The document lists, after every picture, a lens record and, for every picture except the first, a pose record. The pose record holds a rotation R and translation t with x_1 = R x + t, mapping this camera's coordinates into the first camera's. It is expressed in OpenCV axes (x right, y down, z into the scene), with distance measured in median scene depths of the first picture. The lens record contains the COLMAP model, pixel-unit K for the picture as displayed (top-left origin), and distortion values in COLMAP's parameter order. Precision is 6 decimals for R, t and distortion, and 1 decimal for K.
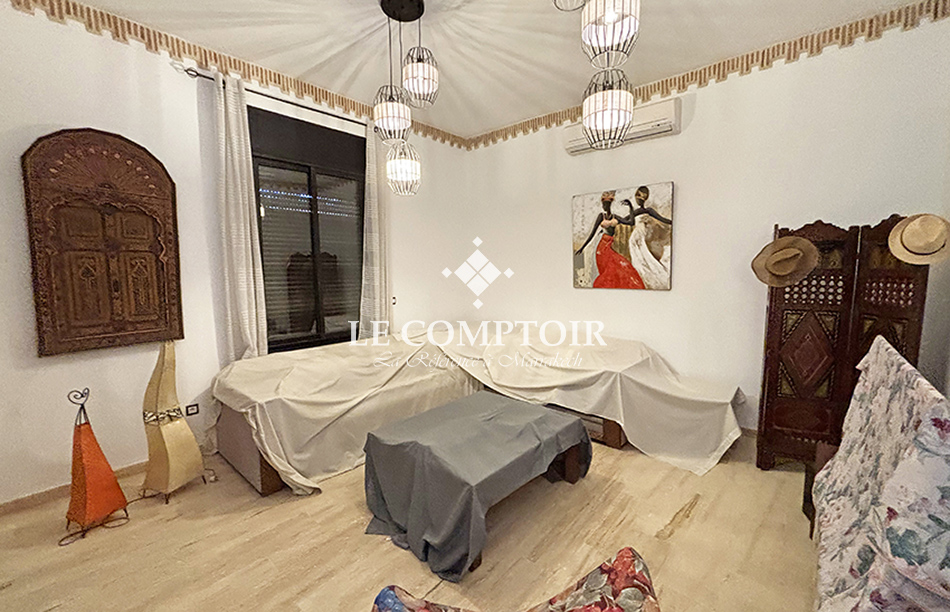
lens RADIAL K [[385.5, 0, 475.0], [0, 385.5, 306.0], [0, 0, 1]] dist [-0.000968, 0.000203]
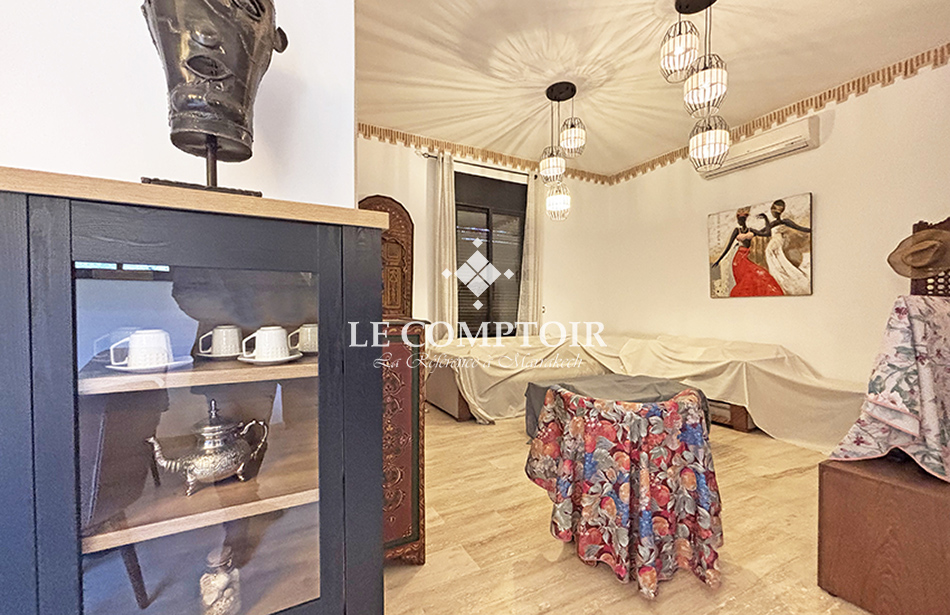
lens RADIAL K [[389.4, 0, 474.8], [0, 389.4, 322.5], [0, 0, 1]] dist [0.001632, 0.001201]
pose [[0.935732, 0.016814, -0.352311, 0.029827], [-0.041002, 0.997277, -0.061304, 0.143731], [0.350321, 0.071810, 0.933873, -0.316259]]
